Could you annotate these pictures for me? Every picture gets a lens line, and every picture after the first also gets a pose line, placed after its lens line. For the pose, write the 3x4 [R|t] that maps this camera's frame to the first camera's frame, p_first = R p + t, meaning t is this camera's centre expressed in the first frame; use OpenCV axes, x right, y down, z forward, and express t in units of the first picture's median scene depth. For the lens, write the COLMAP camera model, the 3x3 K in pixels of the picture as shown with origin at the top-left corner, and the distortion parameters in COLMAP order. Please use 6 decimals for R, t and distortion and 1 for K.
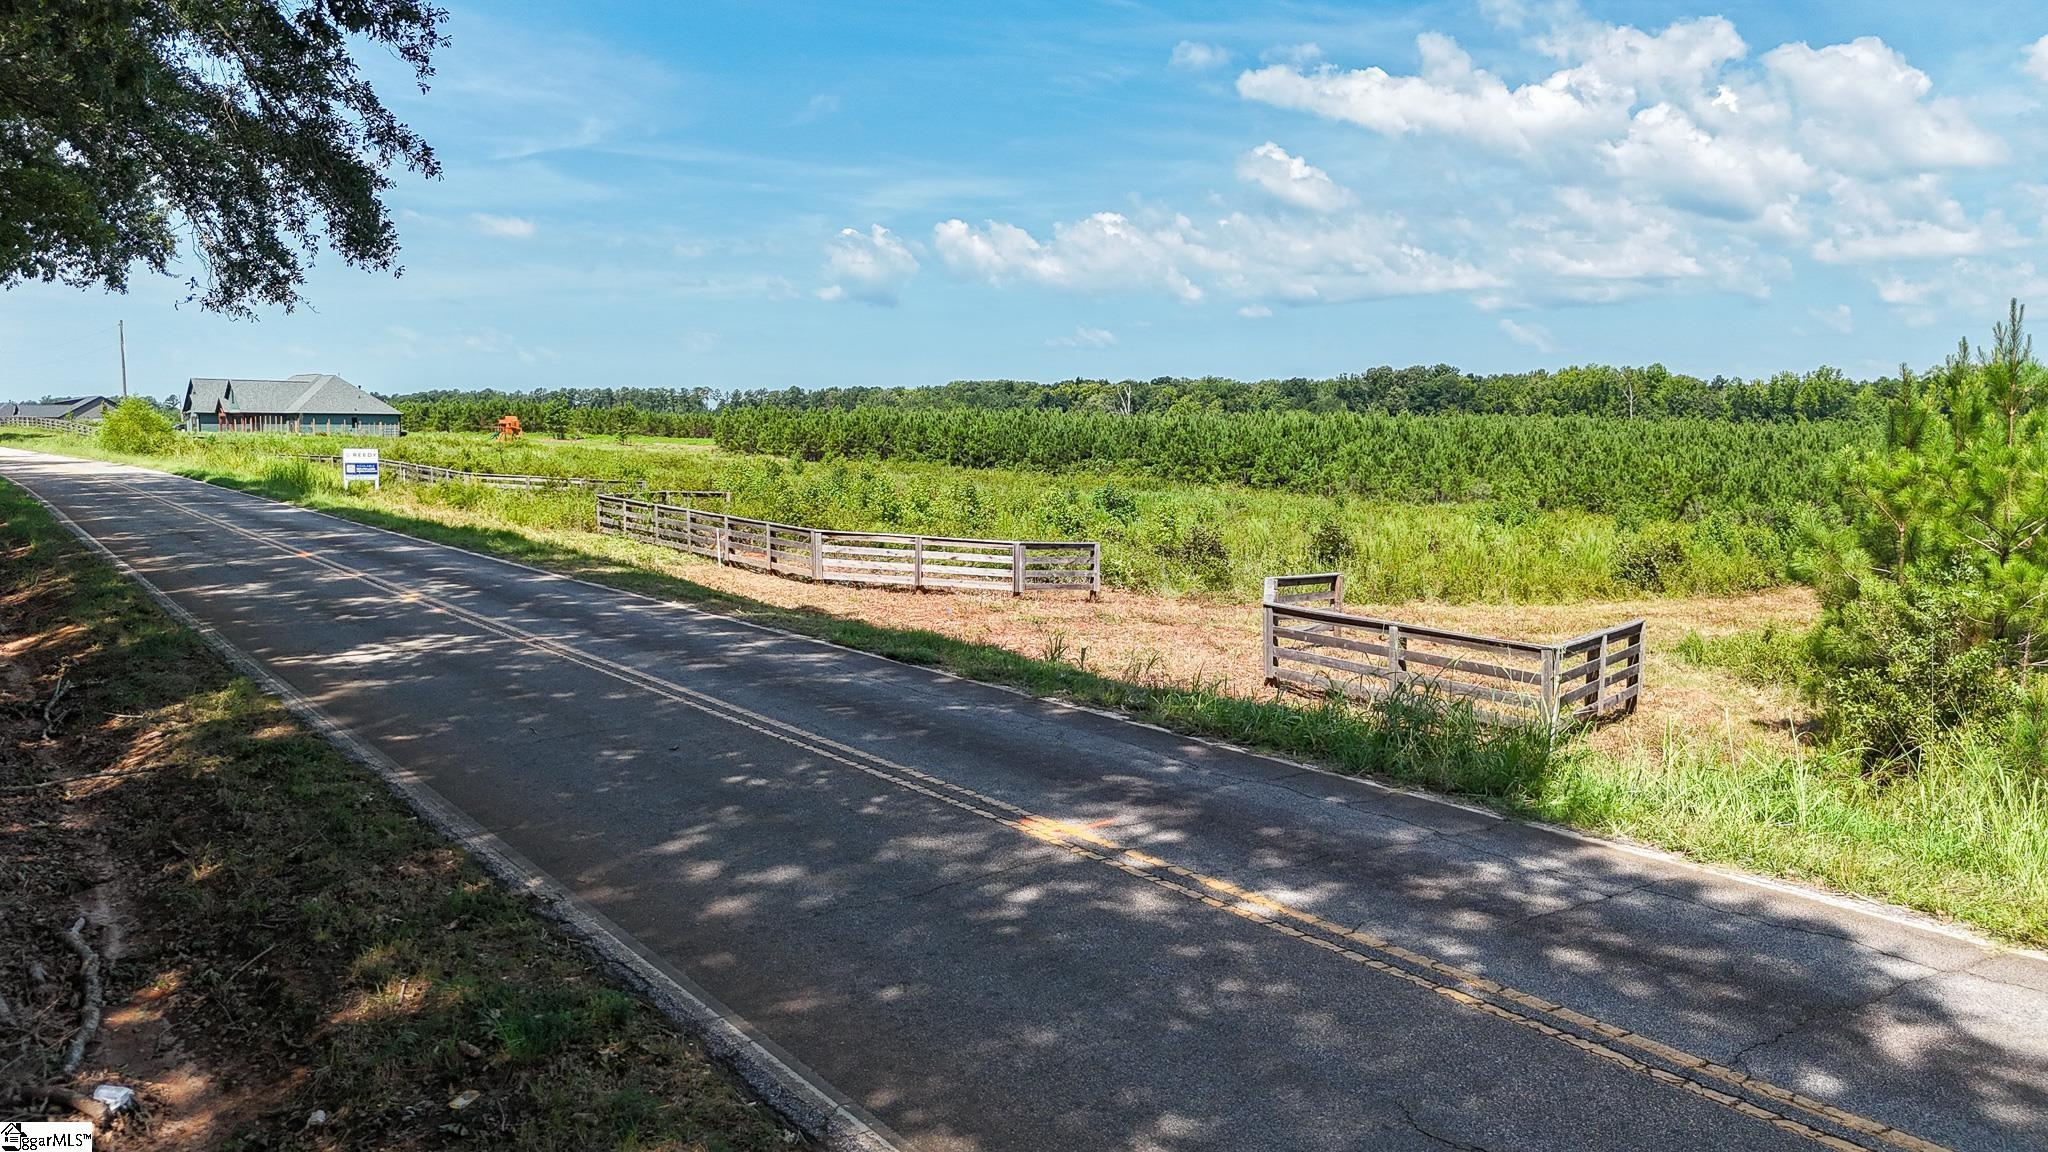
lens RADIAL K [[1500.7, 0, 1021.8], [0, 1500.7, 564.7], [0, 0, 1]] dist [0.067671, -0.062527]
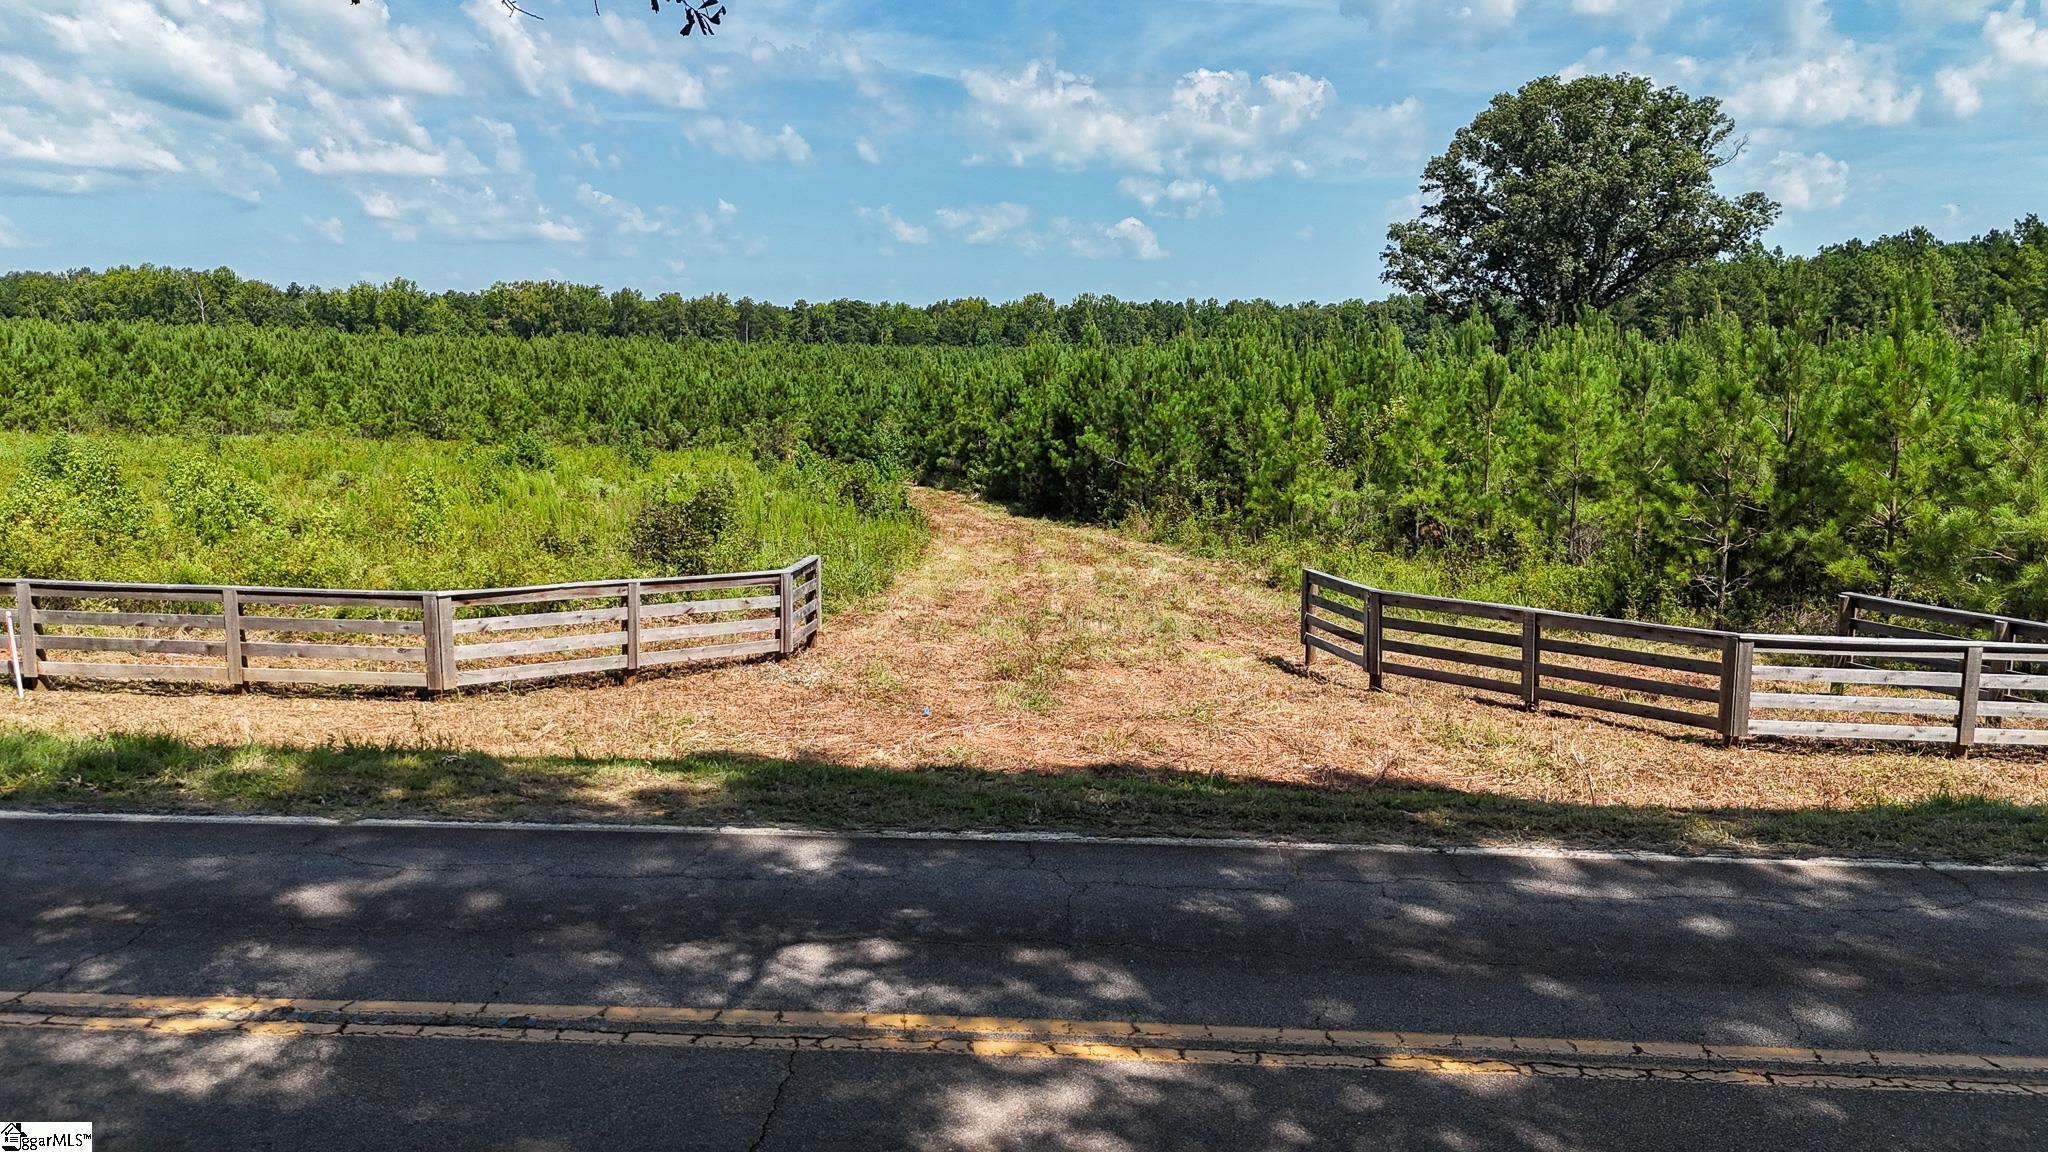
lens RADIAL K [[1500.7, 0, 1017.8], [0, 1500.7, 556.2], [0, 0, 1]] dist [0.067671, -0.062527]
pose [[0.619493, -0.109082, 0.777386, -0.085736], [0.066526, 0.994031, 0.086468, -0.013896], [-0.782178, -0.001850, 0.623052, 0.110942]]
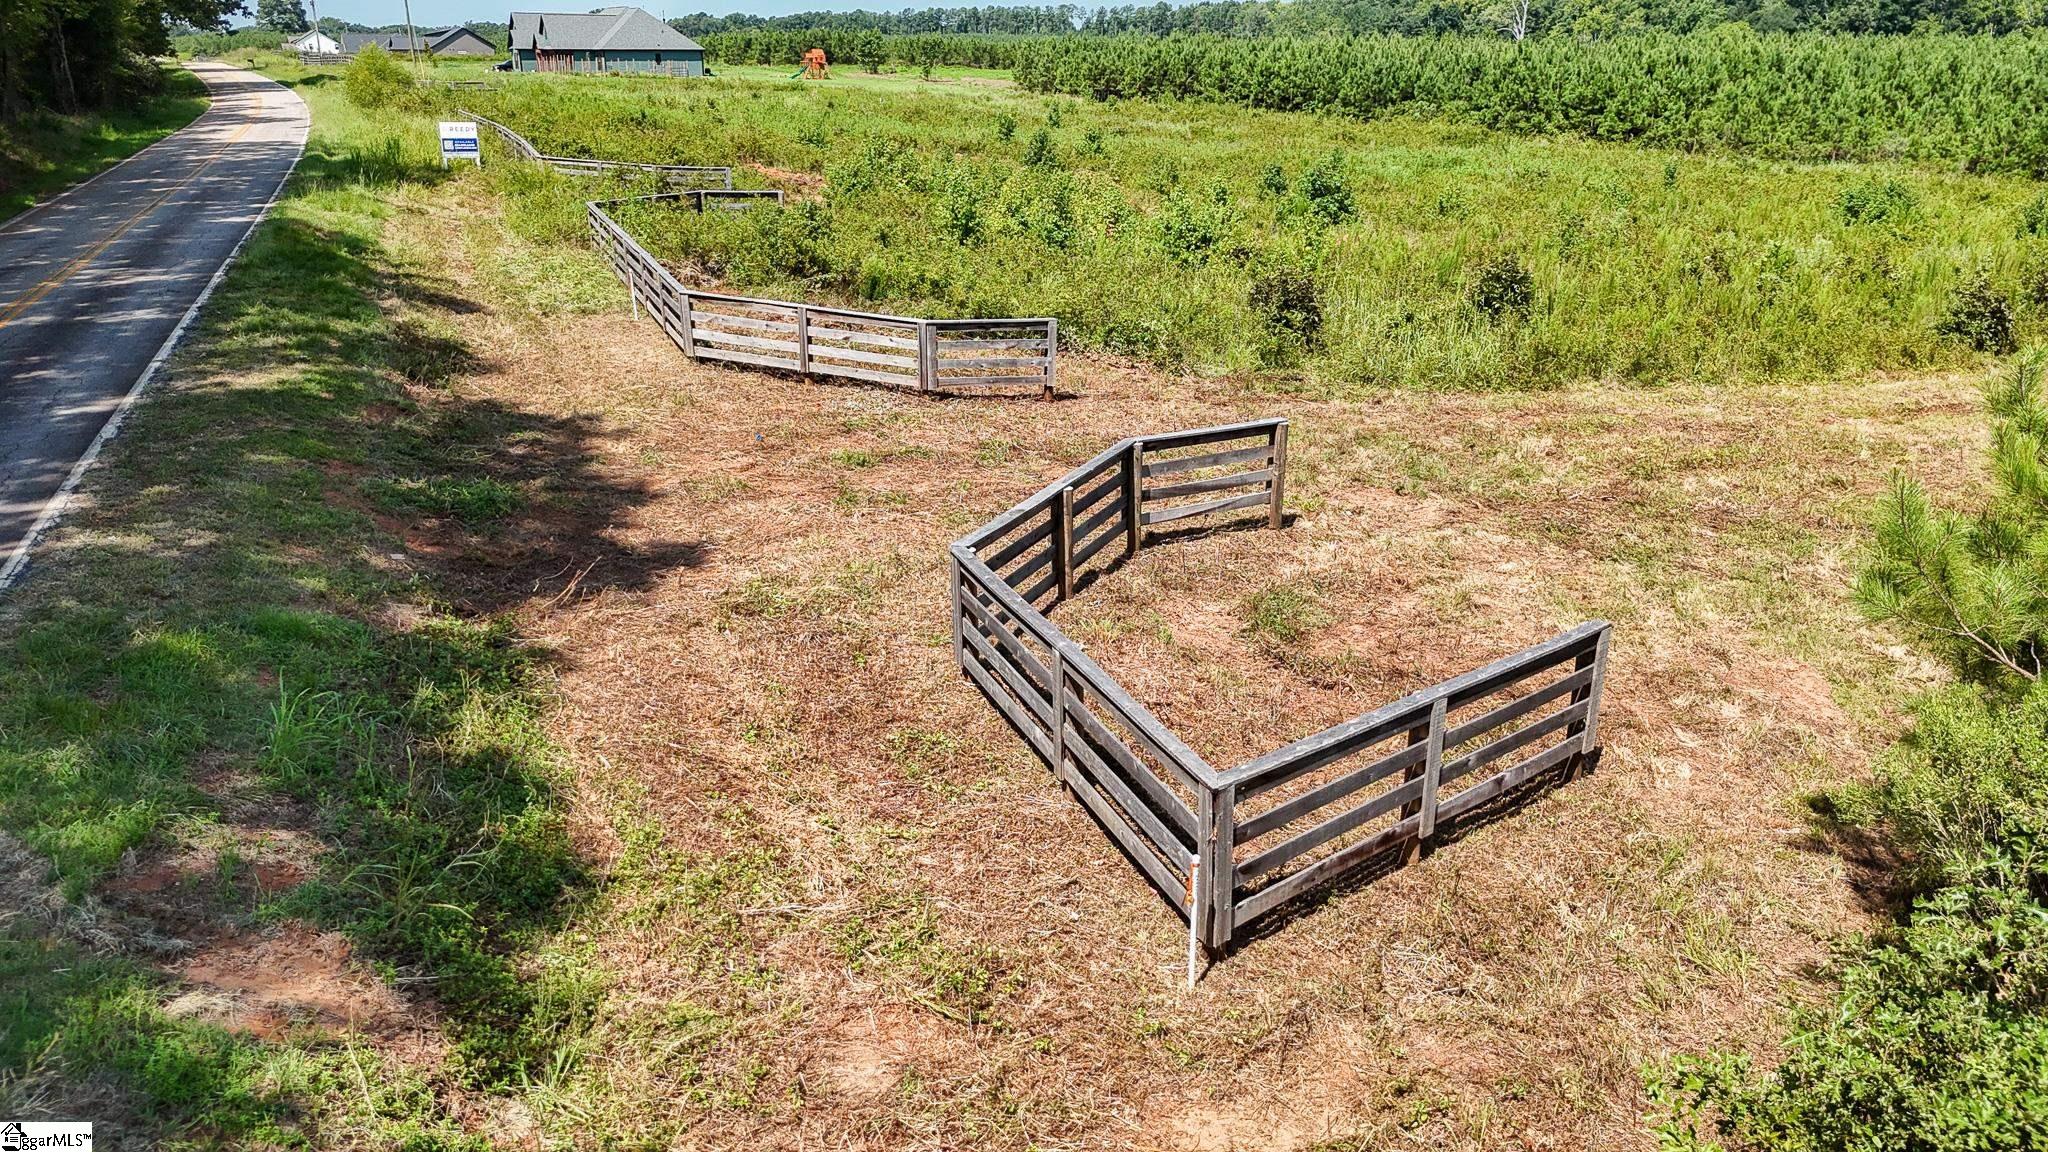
lens RADIAL K [[1500.7, 0, 1021.9], [0, 1500.7, 580.8], [0, 0, 1]] dist [0.067671, -0.062527]
pose [[0.970551, 0.074032, -0.229238, 0.045233], [-0.015273, 0.968602, 0.248146, -0.015357], [0.240411, -0.237337, 0.941209, 0.060075]]
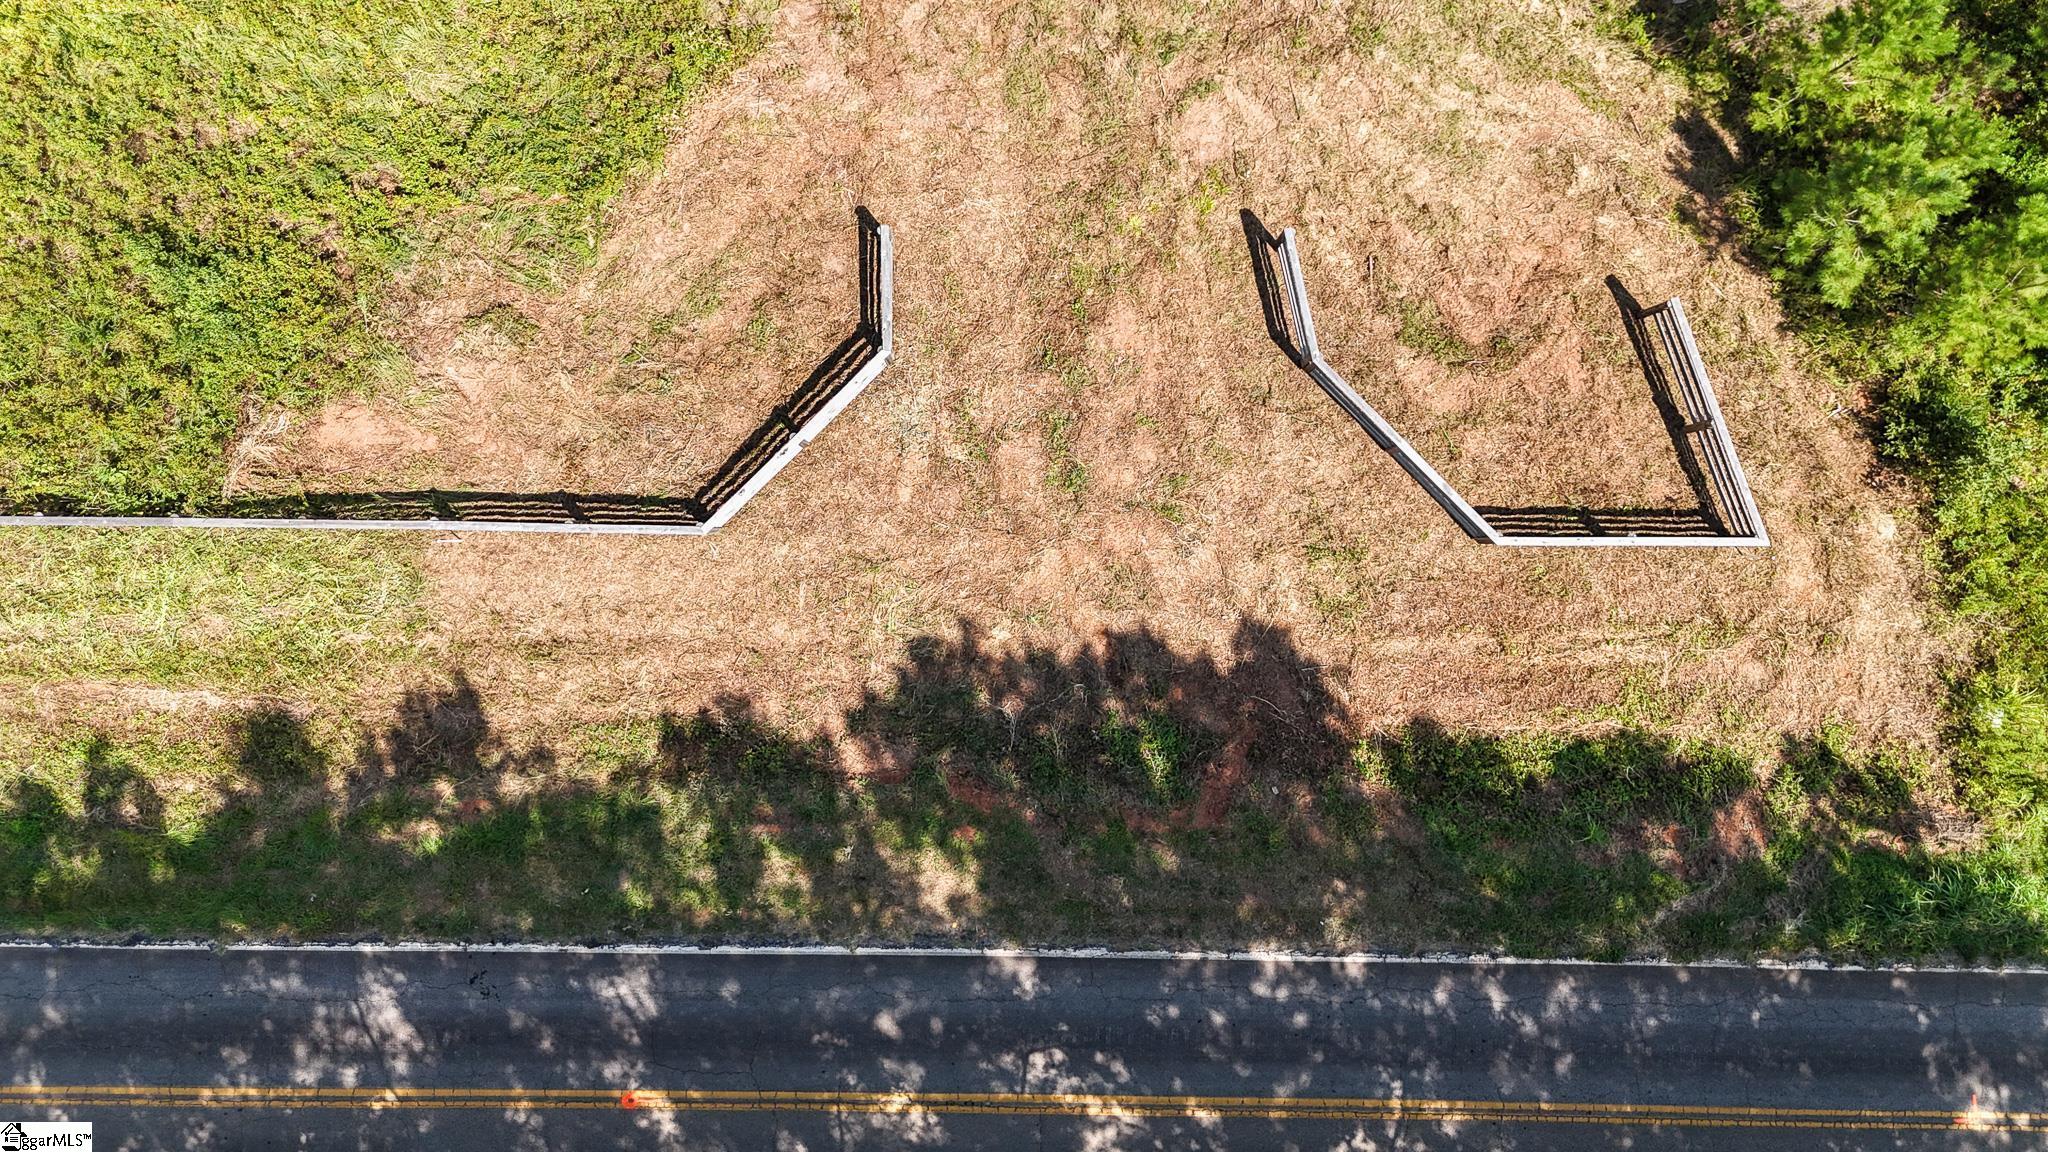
lens RADIAL K [[1500.7, 0, 1029.6], [0, 1500.7, 586.4], [0, 0, 1]] dist [0.067671, -0.062527]
pose [[0.587929, -0.808672, -0.019718, -0.009087], [0.088036, 0.039735, 0.995324, -0.168596], [-0.804108, -0.586916, 0.094554, 0.161091]]
